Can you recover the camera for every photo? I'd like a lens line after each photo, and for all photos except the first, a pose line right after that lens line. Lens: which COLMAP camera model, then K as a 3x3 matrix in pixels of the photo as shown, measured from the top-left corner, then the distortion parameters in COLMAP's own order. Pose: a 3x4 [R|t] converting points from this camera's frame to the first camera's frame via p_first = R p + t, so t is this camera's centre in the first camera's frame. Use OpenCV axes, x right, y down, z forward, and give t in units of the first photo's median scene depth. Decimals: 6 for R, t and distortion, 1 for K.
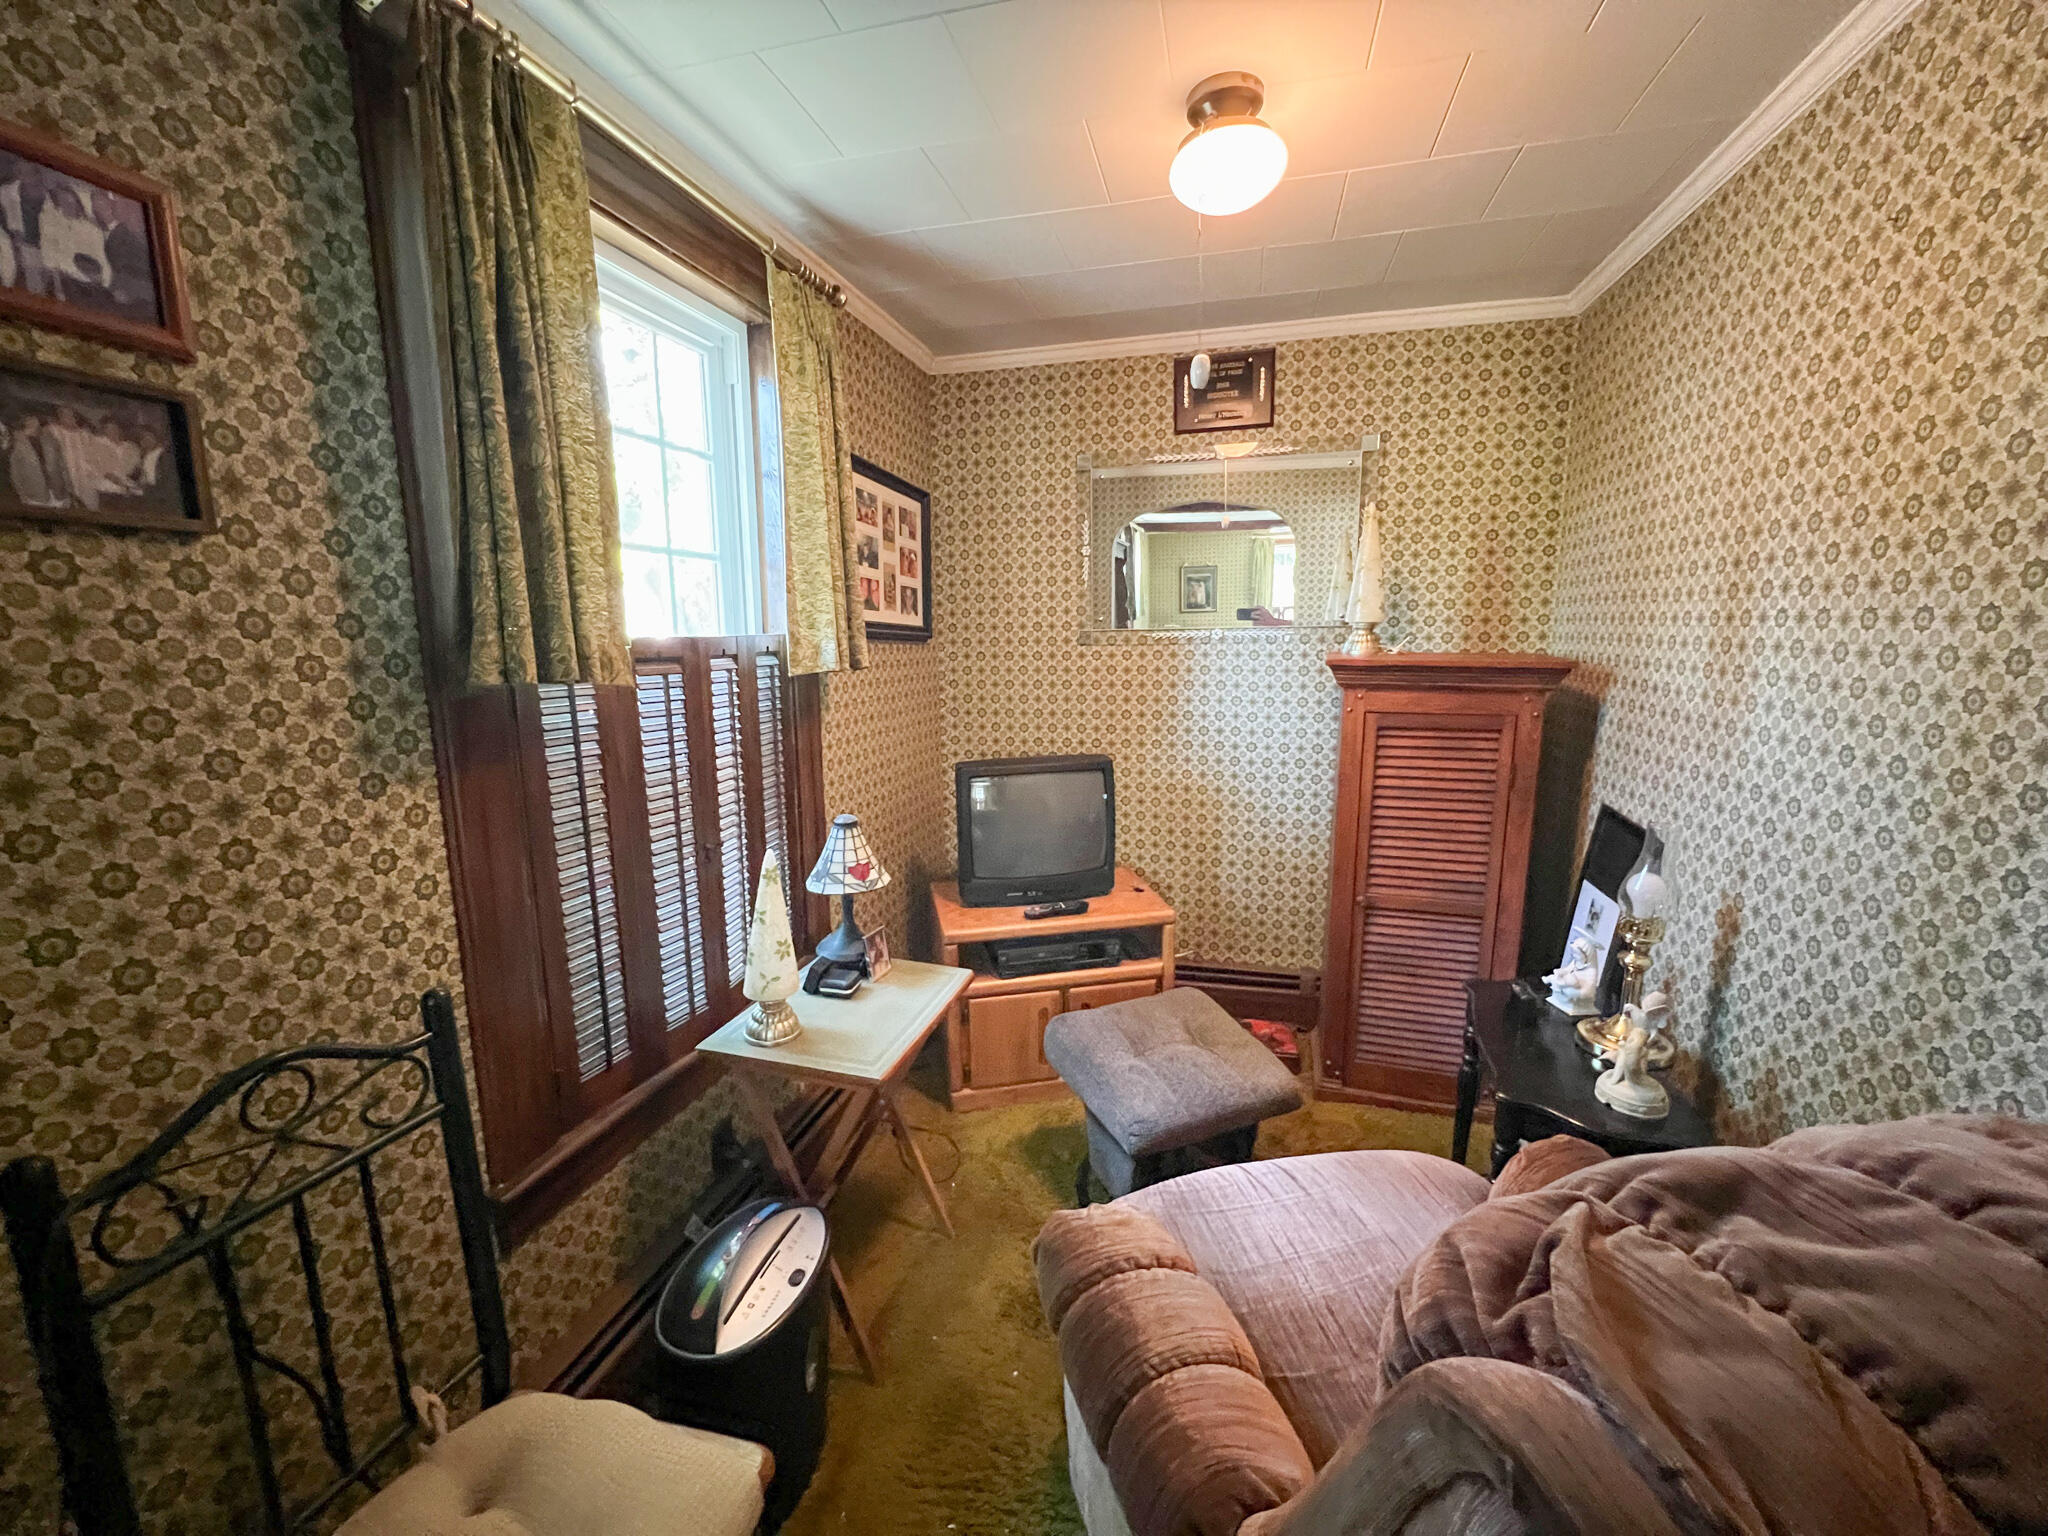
lens RADIAL K [[825.8, 0, 1019.8], [0, 825.8, 770.4], [0, 0, 1]] dist [0.000640, 0.000648]
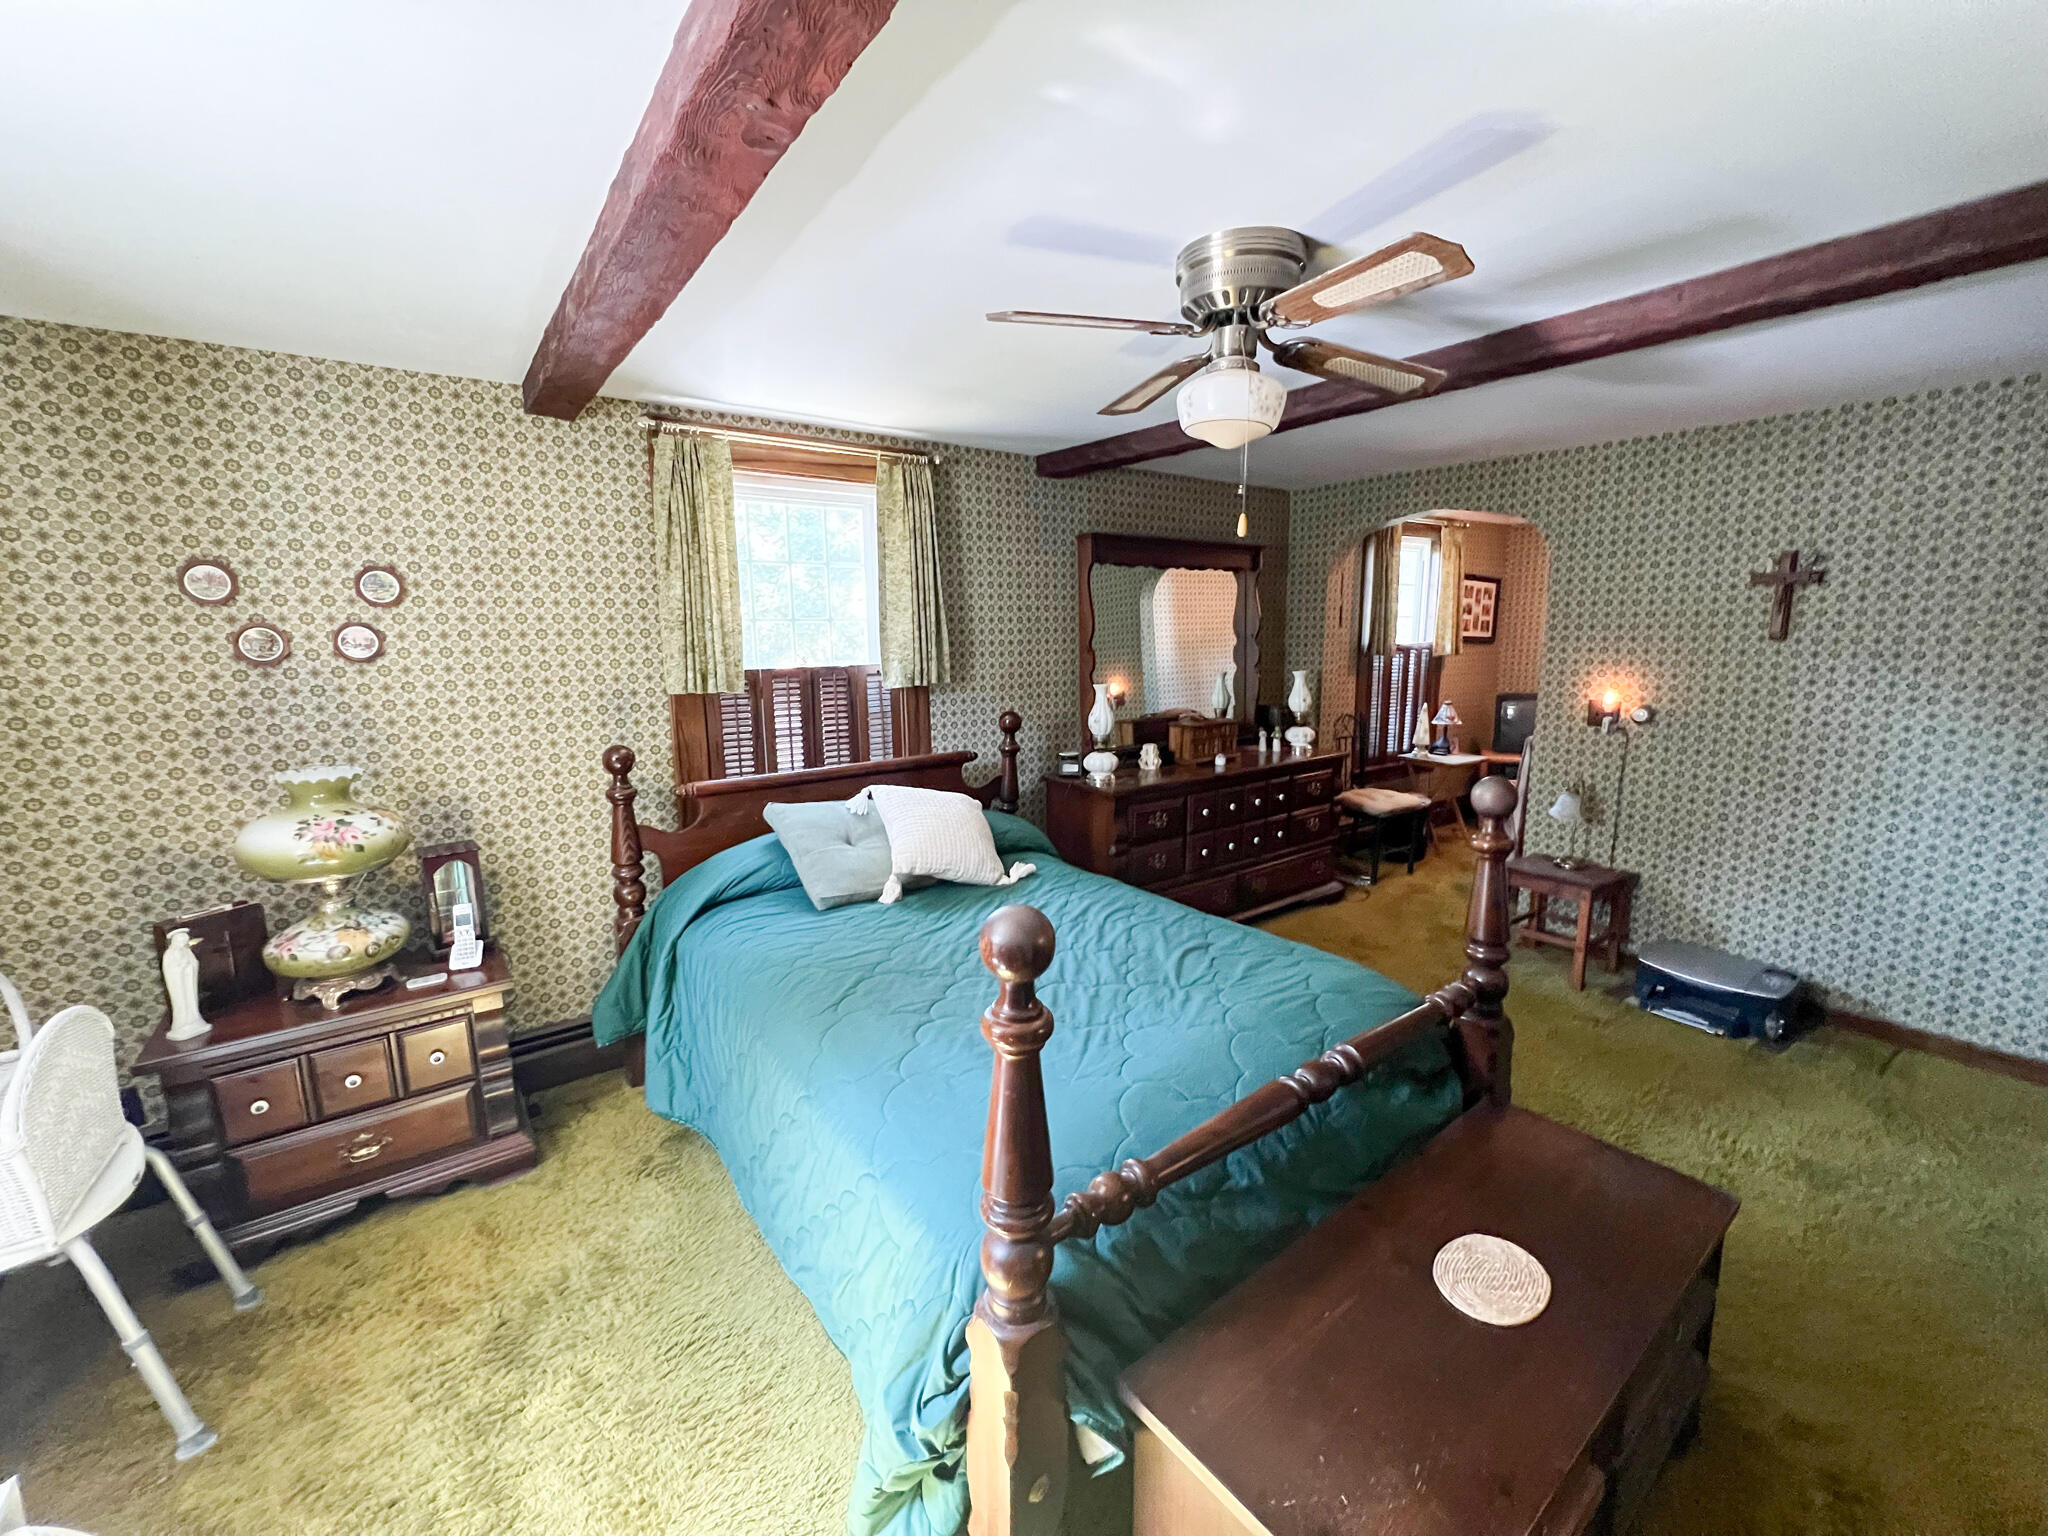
lens RADIAL K [[825.8, 0, 1021.8], [0, 825.8, 767.1], [0, 0, 1]] dist [0.000640, 0.000648]
pose [[0.787175, 0.106247, -0.607509, 0.386197], [-0.102377, 0.993893, 0.041168, 0.295678], [0.608174, 0.029788, 0.793245, -2.133448]]
